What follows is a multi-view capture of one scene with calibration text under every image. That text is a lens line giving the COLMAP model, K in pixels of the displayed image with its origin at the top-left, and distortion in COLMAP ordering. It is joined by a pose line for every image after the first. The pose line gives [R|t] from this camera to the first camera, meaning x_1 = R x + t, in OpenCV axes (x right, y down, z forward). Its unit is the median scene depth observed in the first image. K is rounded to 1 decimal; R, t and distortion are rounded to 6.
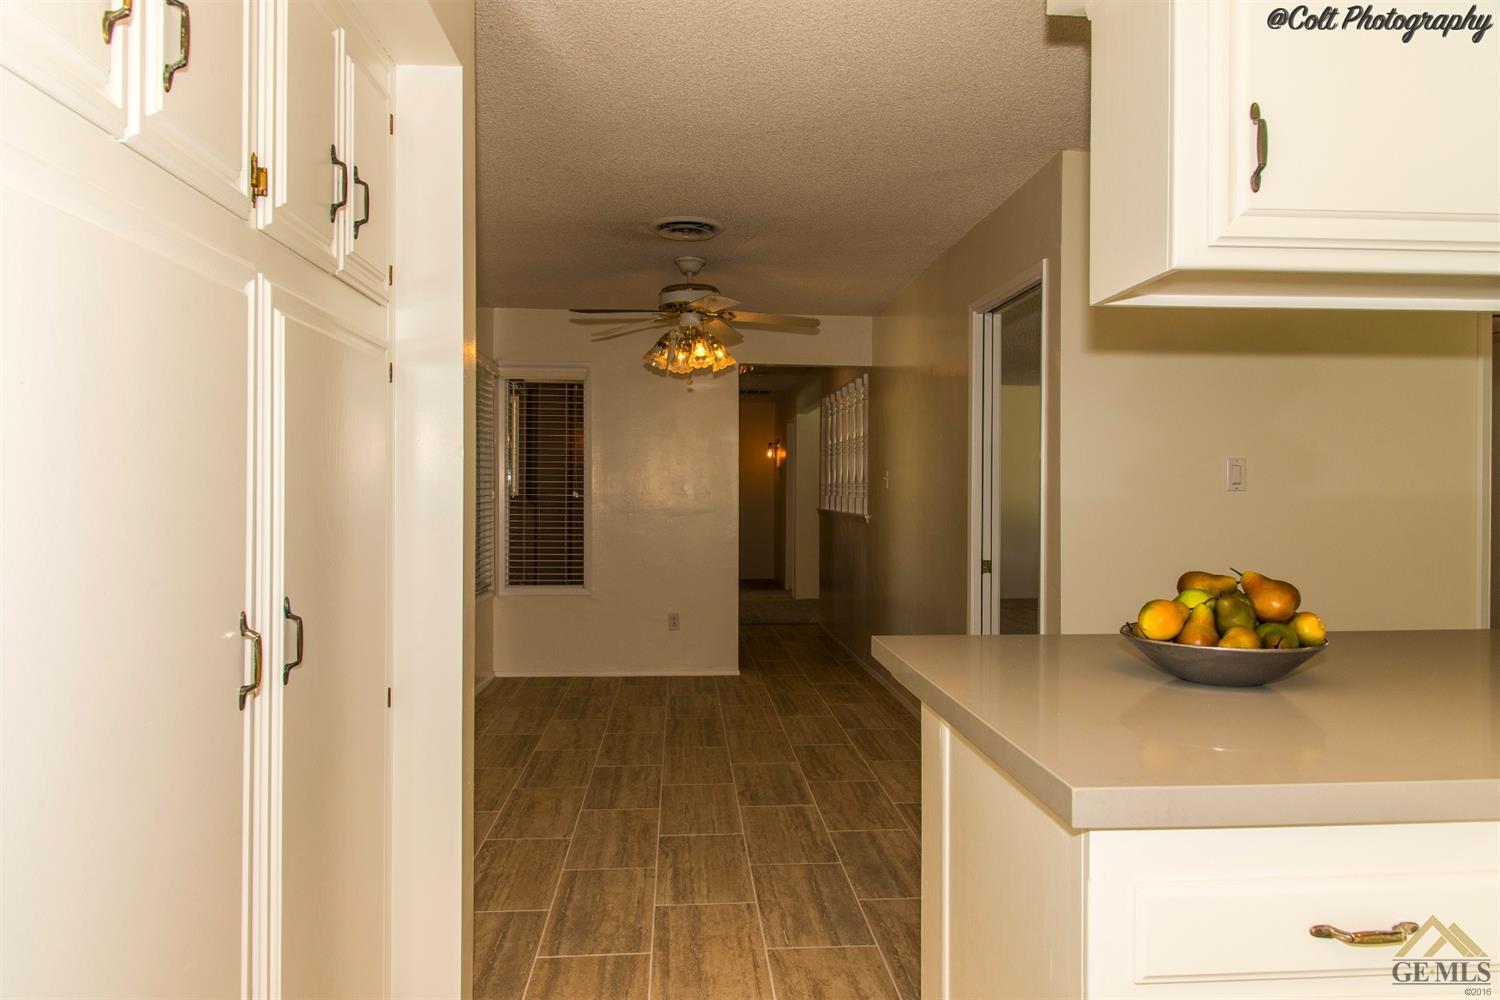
lens RADIAL K [[1005.9, 0, 756.8], [0, 1005.9, 489.2], [0, 0, 1]] dist [-0.001515, -0.000851]
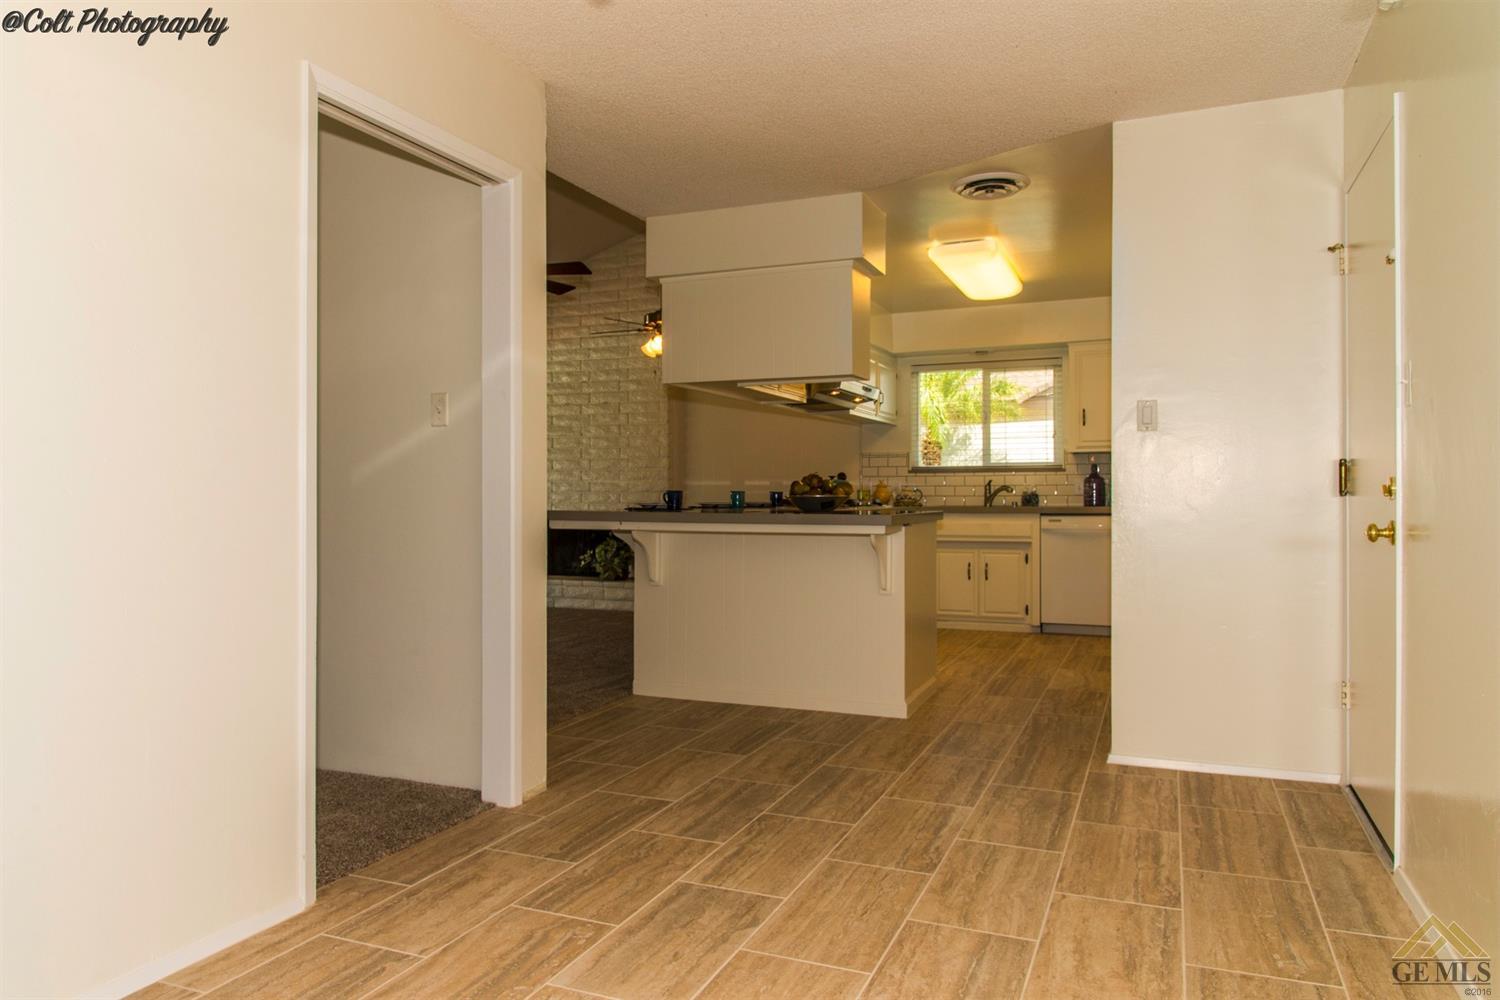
lens RADIAL K [[1005.9, 0, 756.8], [0, 1005.9, 489.2], [0, 0, 1]] dist [-0.001515, -0.000851]
pose [[-0.894168, -0.004102, 0.447714, -0.313797], [-0.003900, 0.999991, 0.001373, 0.059383], [-0.447716, -0.000518, -0.894176, 1.731455]]
